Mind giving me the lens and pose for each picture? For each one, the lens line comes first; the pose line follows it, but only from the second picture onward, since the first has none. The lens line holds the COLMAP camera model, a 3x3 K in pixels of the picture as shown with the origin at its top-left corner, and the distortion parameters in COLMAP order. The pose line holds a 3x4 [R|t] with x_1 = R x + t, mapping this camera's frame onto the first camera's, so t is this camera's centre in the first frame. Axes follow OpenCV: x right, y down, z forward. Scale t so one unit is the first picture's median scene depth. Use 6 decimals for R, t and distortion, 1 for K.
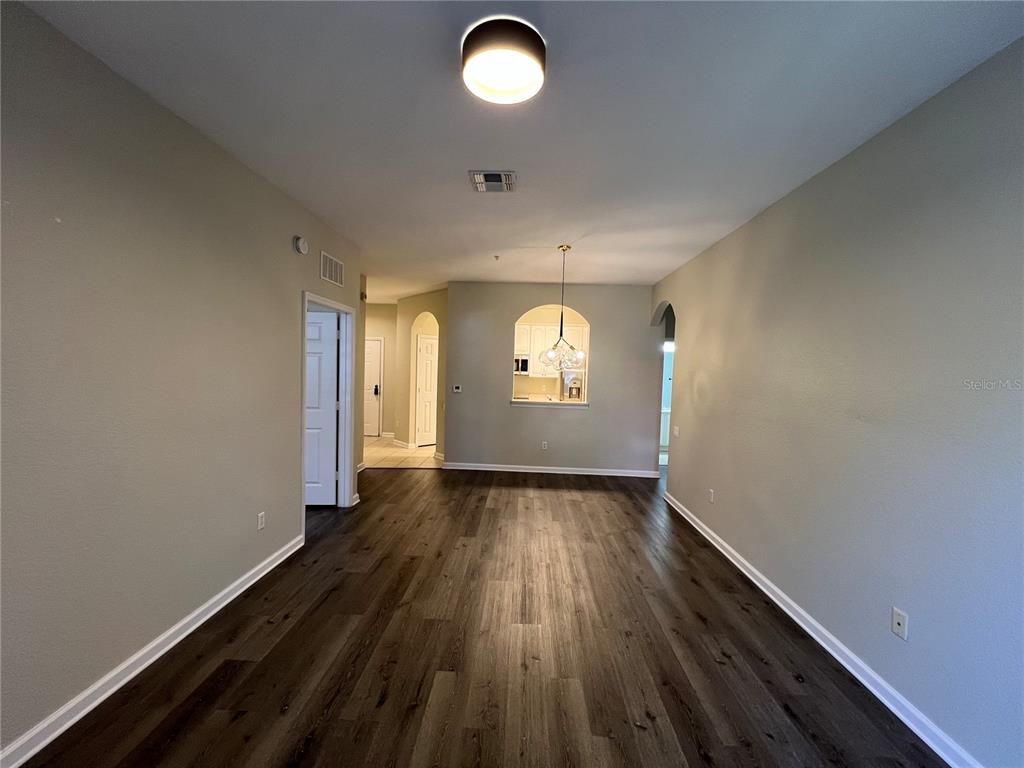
lens RADIAL K [[409.2, 0, 510.6], [0, 409.2, 382.9], [0, 0, 1]] dist [-0.000907, -0.000240]
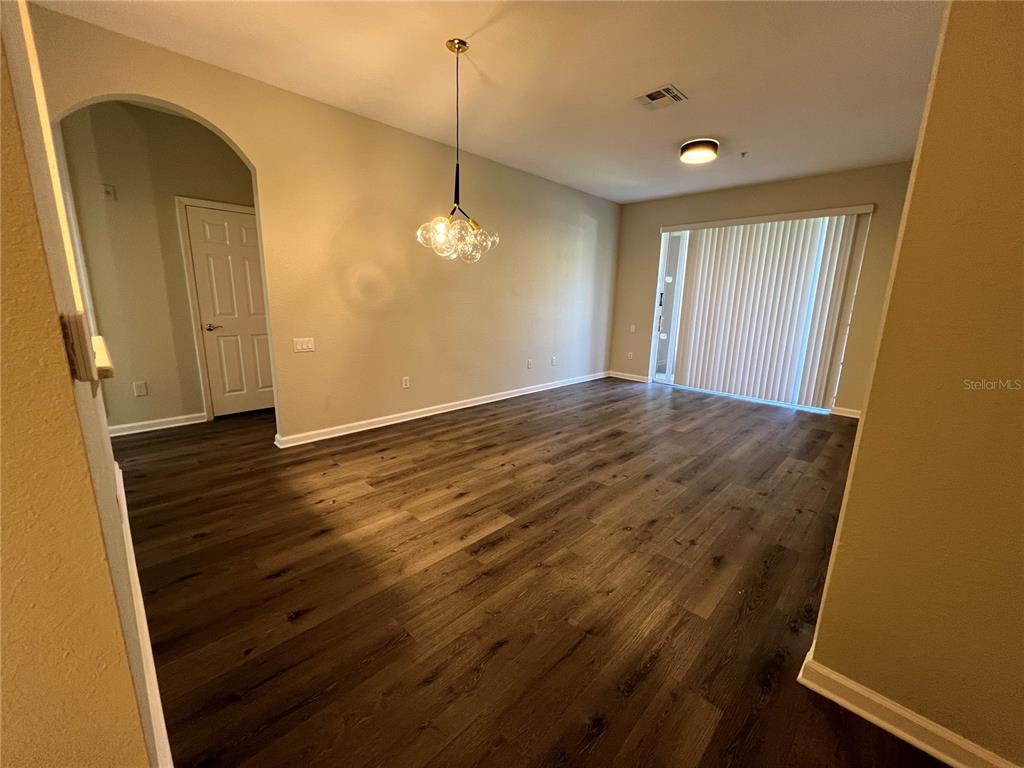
lens RADIAL K [[409.2, 0, 510.6], [0, 409.2, 382.9], [0, 0, 1]] dist [-0.000907, -0.000240]
pose [[-0.736859, -0.184688, 0.650330, -0.394654], [-0.023118, 0.968281, 0.248790, -0.005869], [-0.675652, 0.168289, -0.717756, 1.430409]]
